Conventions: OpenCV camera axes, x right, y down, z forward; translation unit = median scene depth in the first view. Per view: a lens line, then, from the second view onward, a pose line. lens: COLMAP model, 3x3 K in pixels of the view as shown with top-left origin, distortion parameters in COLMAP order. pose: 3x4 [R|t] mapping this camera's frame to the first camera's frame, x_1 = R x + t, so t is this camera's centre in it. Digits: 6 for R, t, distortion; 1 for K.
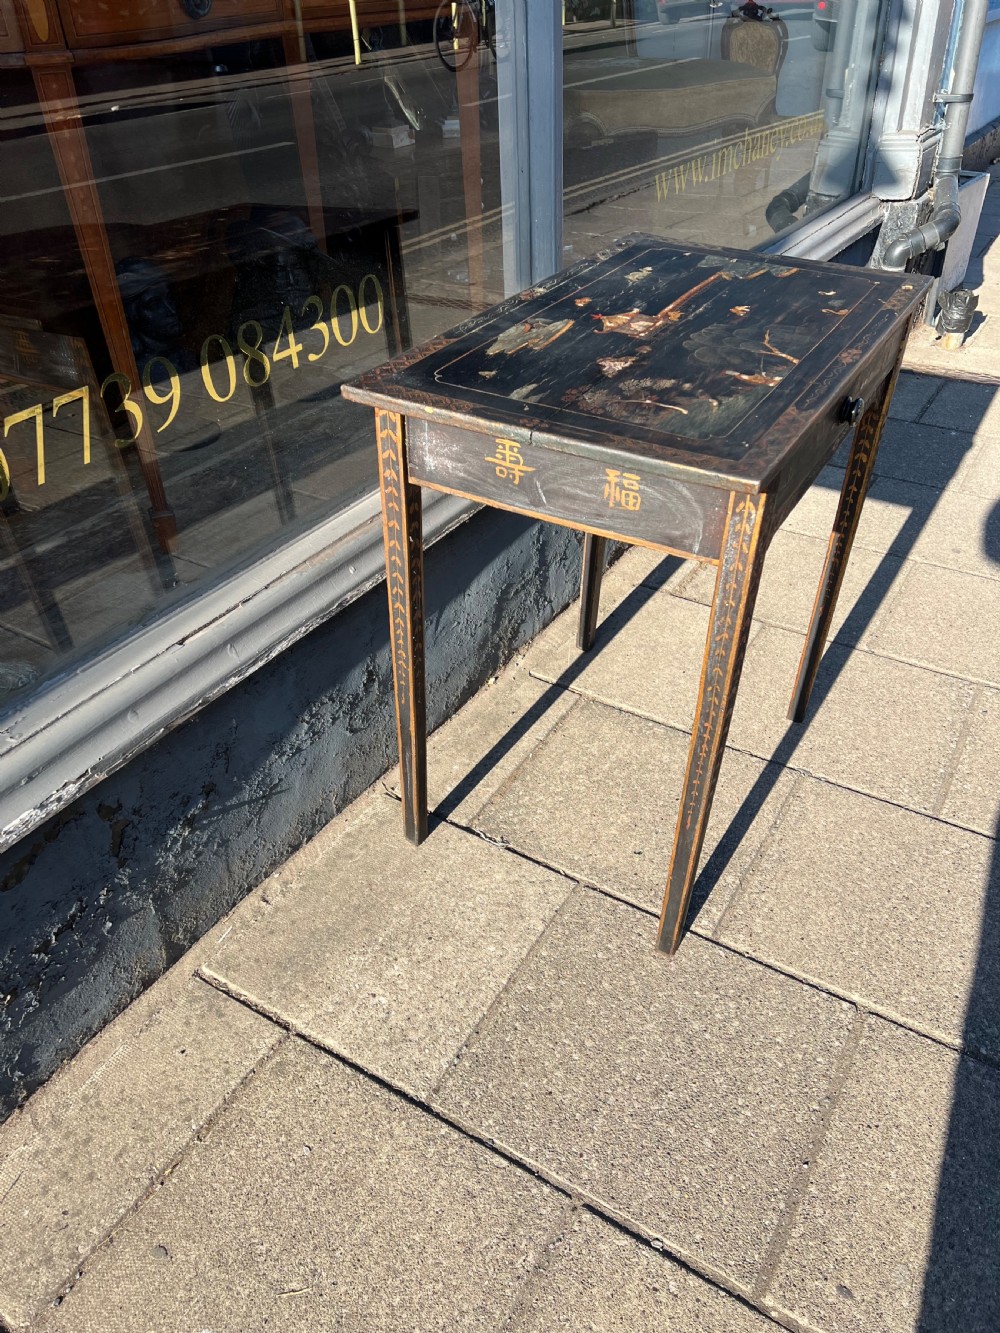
lens RADIAL K [[1001.7, 0, 507.3], [0, 1001.7, 669.9], [0, 0, 1]] dist [0.063434, -0.088324]
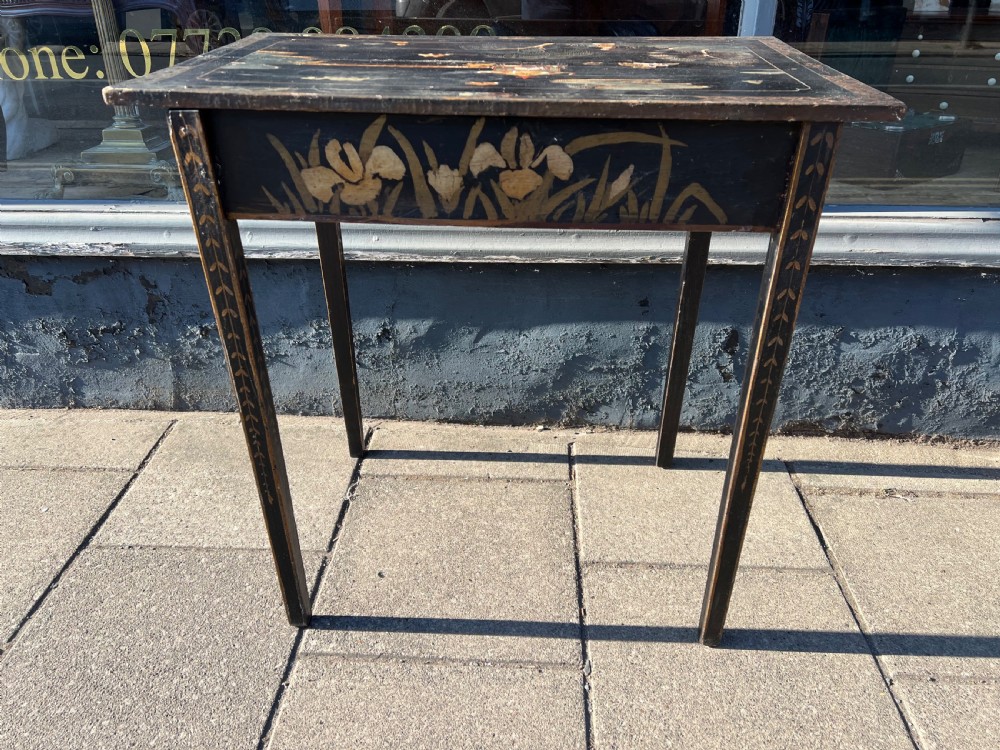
lens RADIAL K [[758.3, 0, 499.0], [0, 758.3, 381.0], [0, 0, 1]] dist [0.069892, -0.090052]
pose [[0.474081, 0.444962, -0.759774, 0.836536], [-0.516925, 0.839197, 0.168927, -0.218461], [0.712766, 0.312661, 0.627859, 0.631185]]
